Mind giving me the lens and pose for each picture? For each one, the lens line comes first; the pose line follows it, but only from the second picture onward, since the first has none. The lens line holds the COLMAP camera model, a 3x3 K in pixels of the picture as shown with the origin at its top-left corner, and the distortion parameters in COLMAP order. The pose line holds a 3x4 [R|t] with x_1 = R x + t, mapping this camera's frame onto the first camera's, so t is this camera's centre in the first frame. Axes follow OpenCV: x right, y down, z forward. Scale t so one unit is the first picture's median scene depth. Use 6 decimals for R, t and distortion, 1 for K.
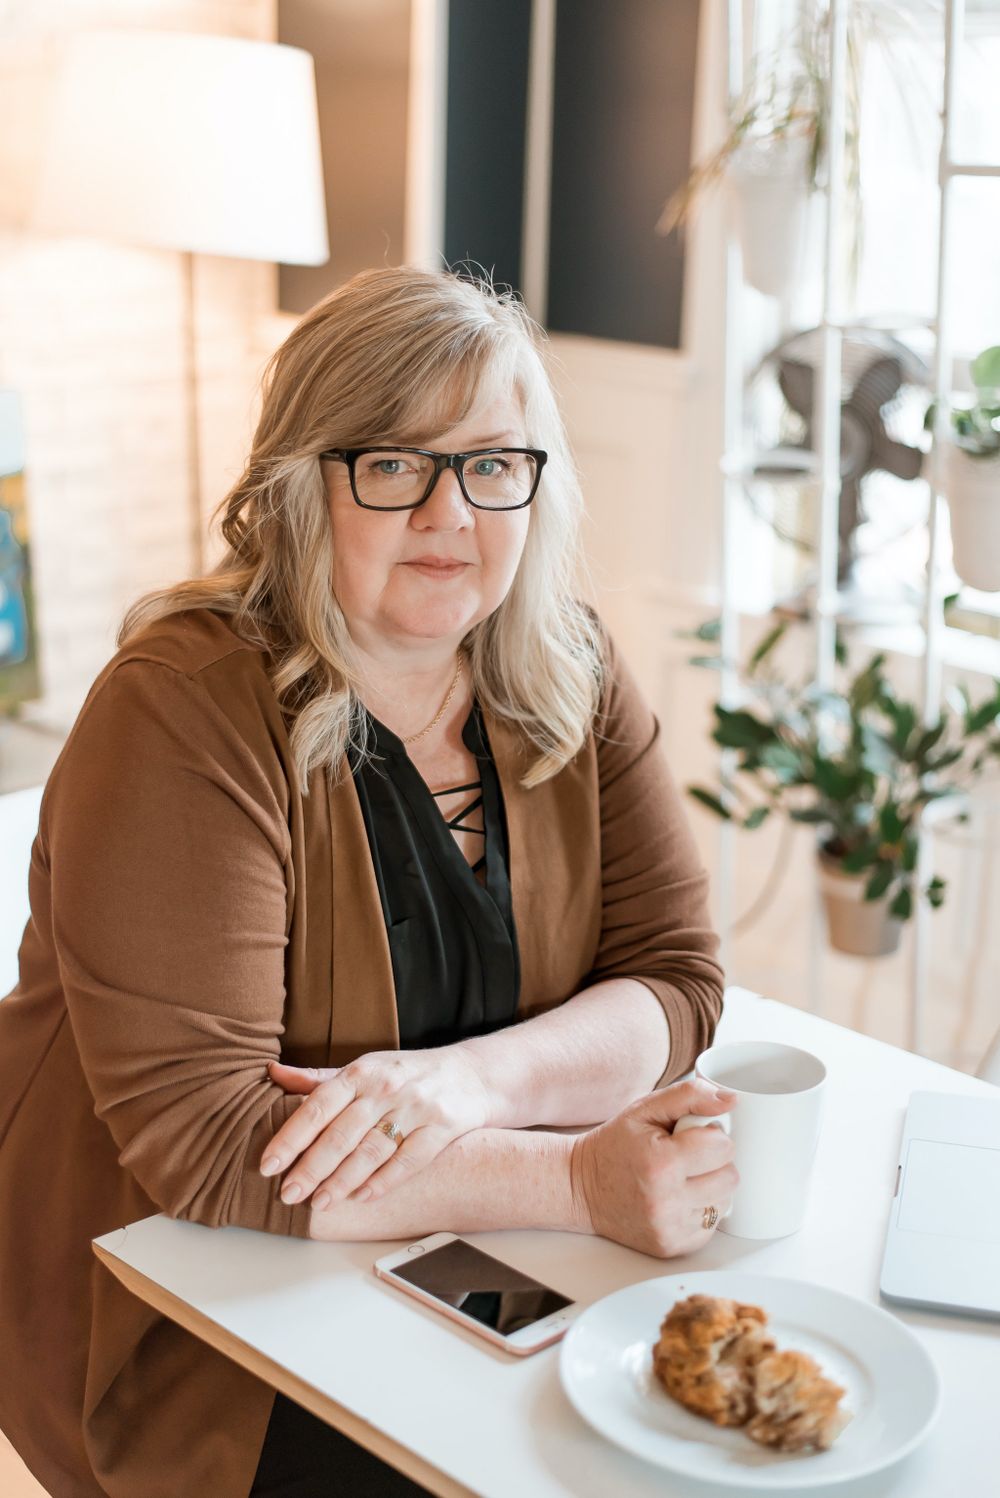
lens RADIAL K [[2119.0, 0, 500.0], [0, 2119.0, 749.0], [0, 0, 1]] dist [0.008864, -0.001599]
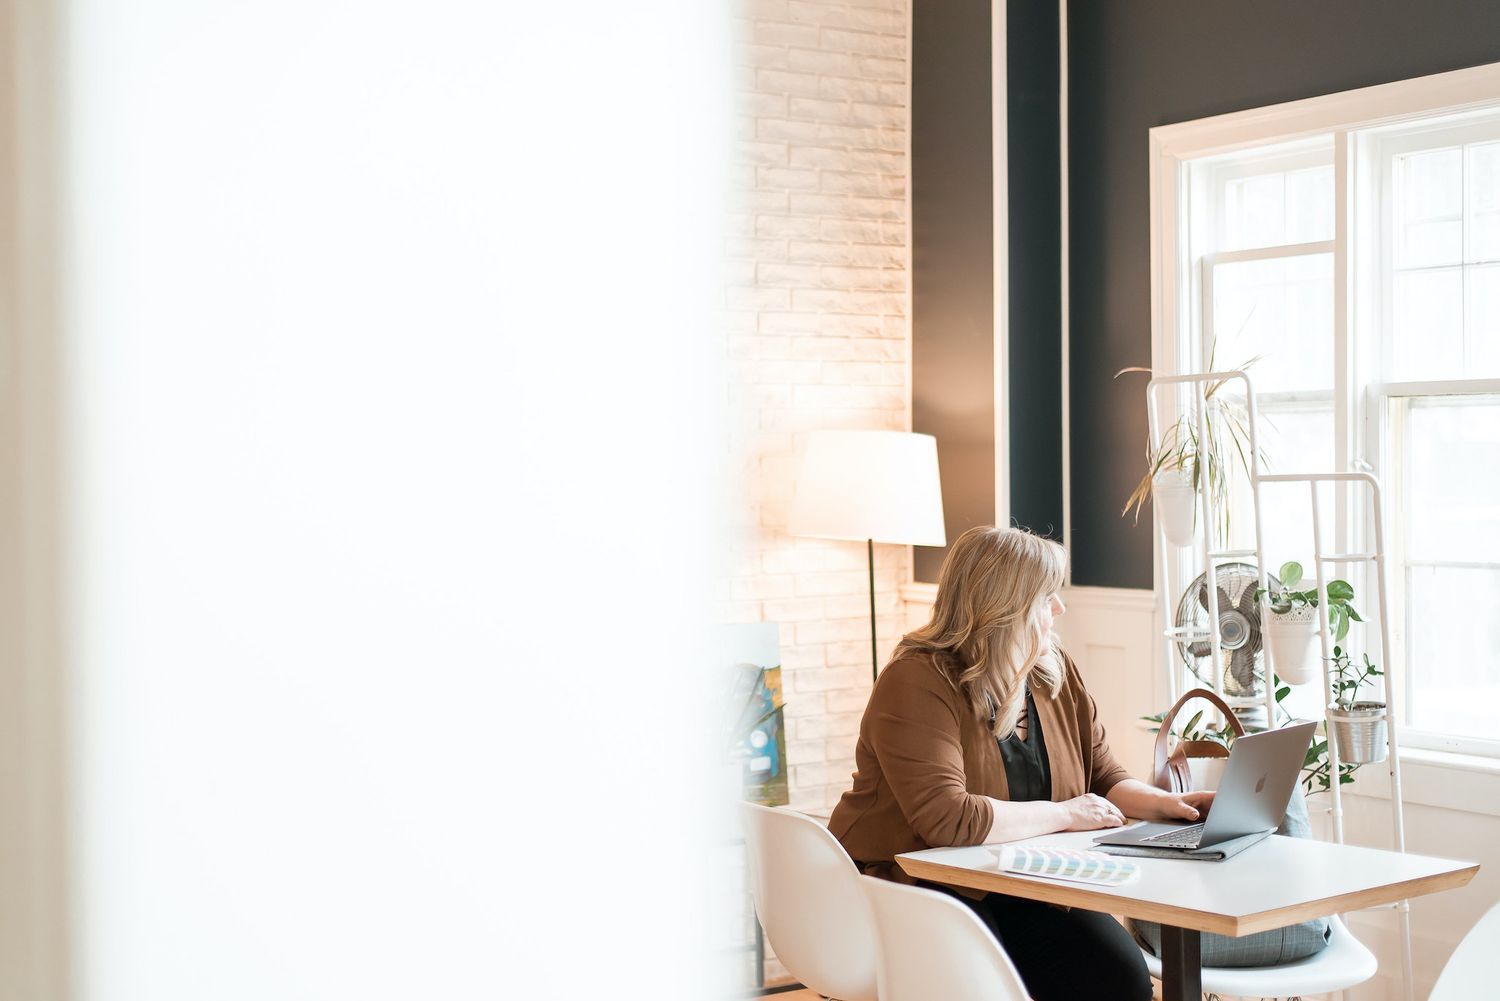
lens RADIAL K [[2260.8, 0, 750.0], [0, 2260.8, 500.5], [0, 0, 1]] dist [0.025451, 0.044490]
pose [[0.986999, -0.048221, -0.153323, 0.051239], [0.005288, 0.963158, -0.268883, 0.256683], [0.160640, 0.264576, 0.950891, -0.889243]]
